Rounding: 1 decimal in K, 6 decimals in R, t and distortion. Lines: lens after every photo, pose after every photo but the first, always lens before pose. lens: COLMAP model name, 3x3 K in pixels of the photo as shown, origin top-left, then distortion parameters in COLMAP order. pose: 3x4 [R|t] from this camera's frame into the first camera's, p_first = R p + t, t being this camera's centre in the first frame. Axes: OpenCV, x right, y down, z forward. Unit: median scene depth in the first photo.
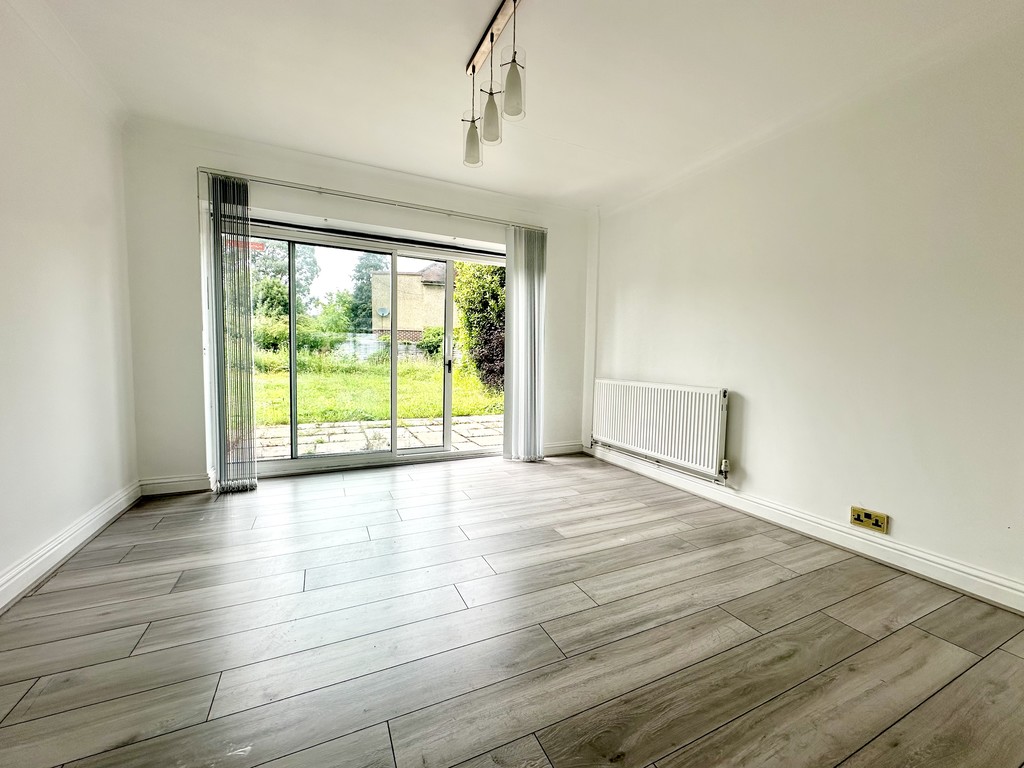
lens RADIAL K [[409.8, 0, 509.5], [0, 409.8, 380.2], [0, 0, 1]] dist [0.003599, 0.000312]
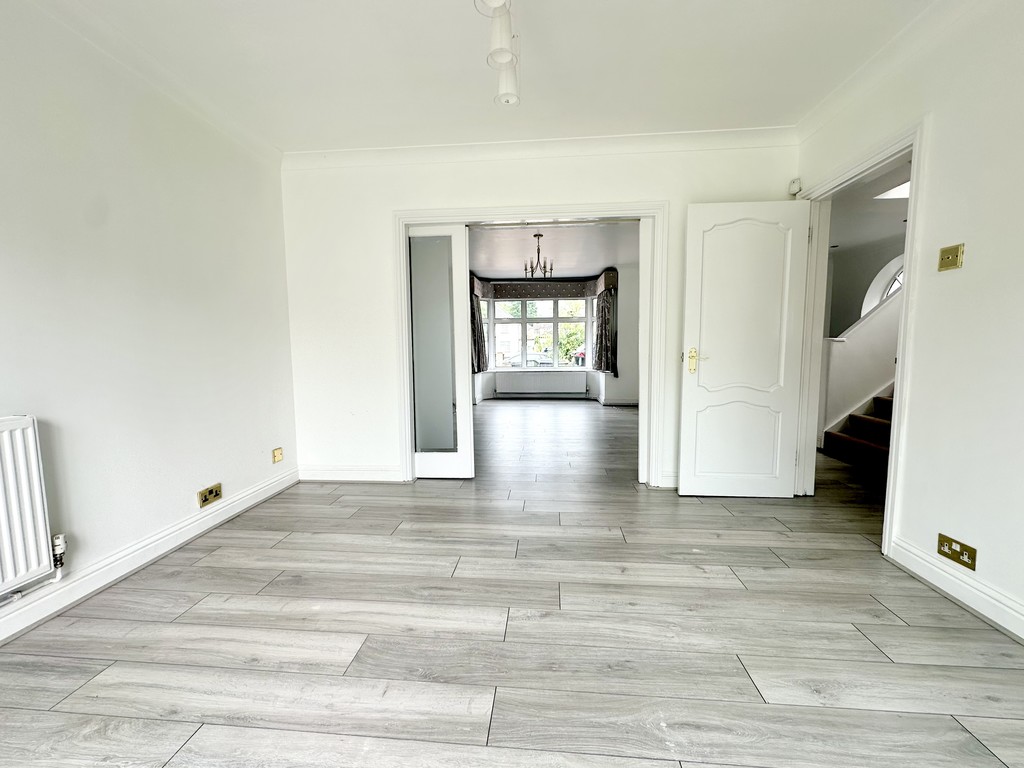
lens RADIAL K [[409.8, 0, 516.2], [0, 409.8, 386.0], [0, 0, 1]] dist [0.003599, 0.000312]
pose [[-0.871031, -0.060827, 0.487447, -0.377879], [0.015842, 0.988310, 0.151635, -0.112195], [-0.490972, 0.139801, -0.859885, 1.430489]]
